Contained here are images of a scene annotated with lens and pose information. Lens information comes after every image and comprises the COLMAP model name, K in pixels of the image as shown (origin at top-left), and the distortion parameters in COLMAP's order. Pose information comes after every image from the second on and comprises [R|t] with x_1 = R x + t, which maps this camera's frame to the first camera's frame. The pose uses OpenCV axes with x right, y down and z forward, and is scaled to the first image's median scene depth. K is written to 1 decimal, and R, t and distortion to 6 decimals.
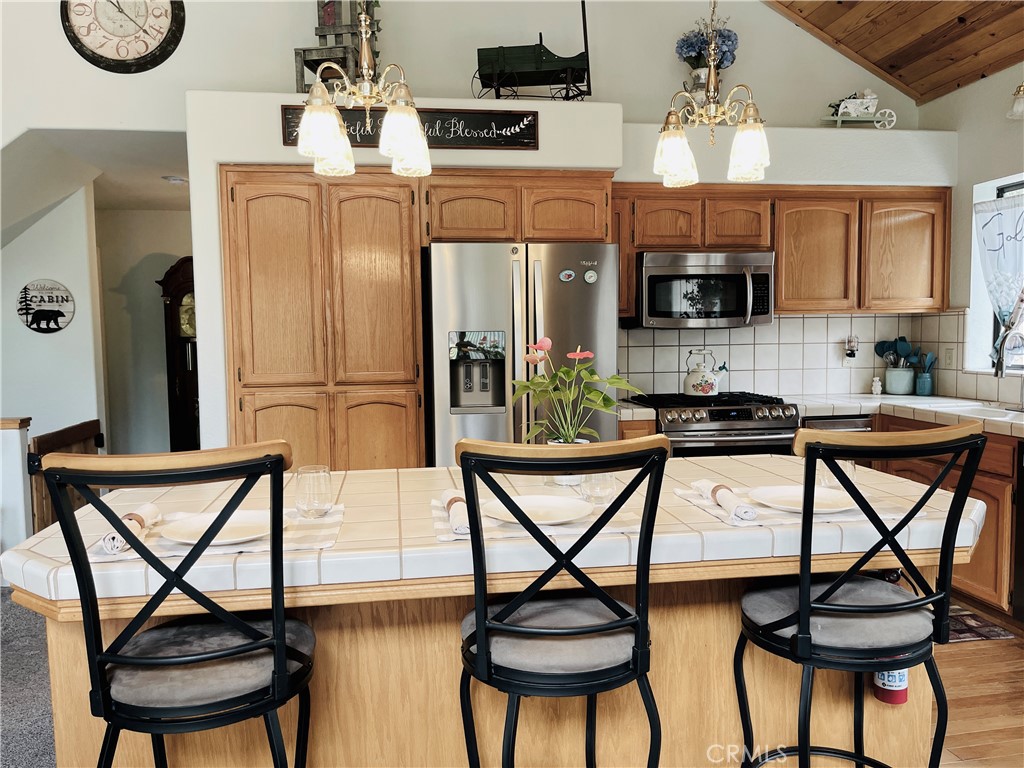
lens RADIAL K [[845.0, 0, 512.0], [0, 845.0, 384.0], [0, 0, 1]] dist [0.012087, 0.006253]
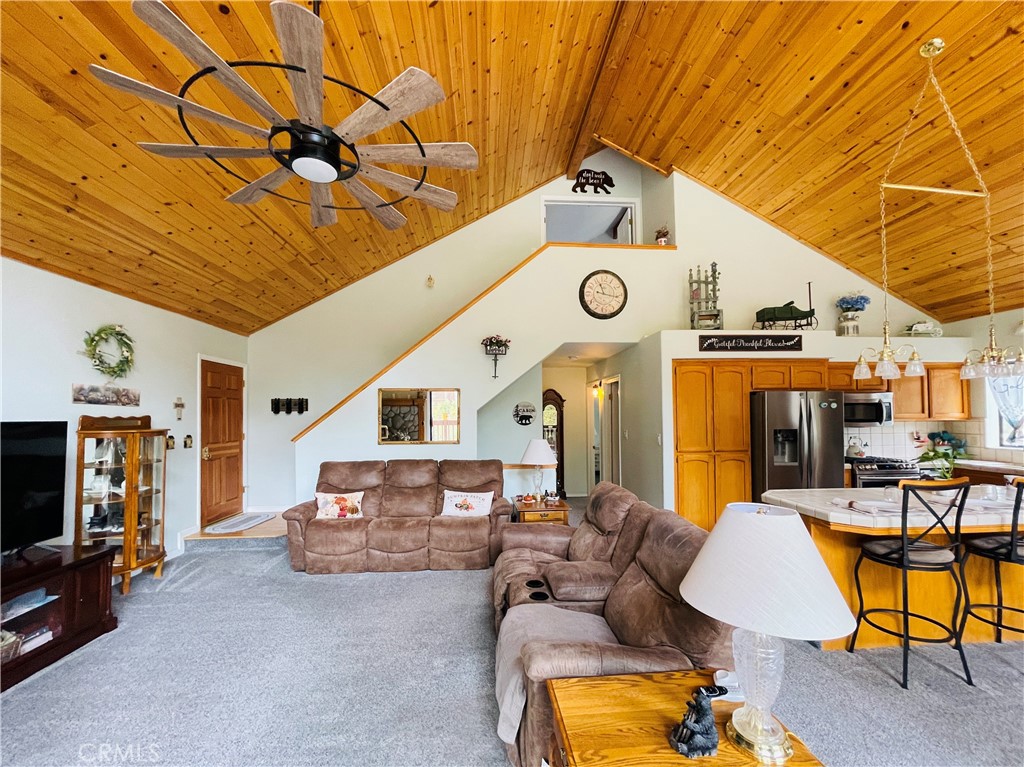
lens RADIAL K [[459.8, 0, 512.0], [0, 459.8, 383.5], [0, 0, 1]] dist [-0.000573, -0.000183]
pose [[0.996109, -0.000260, -0.088127, -0.549040], [-0.011504, 0.991055, -0.132957, -0.008508], [0.087374, 0.133453, 0.987196, -0.258930]]
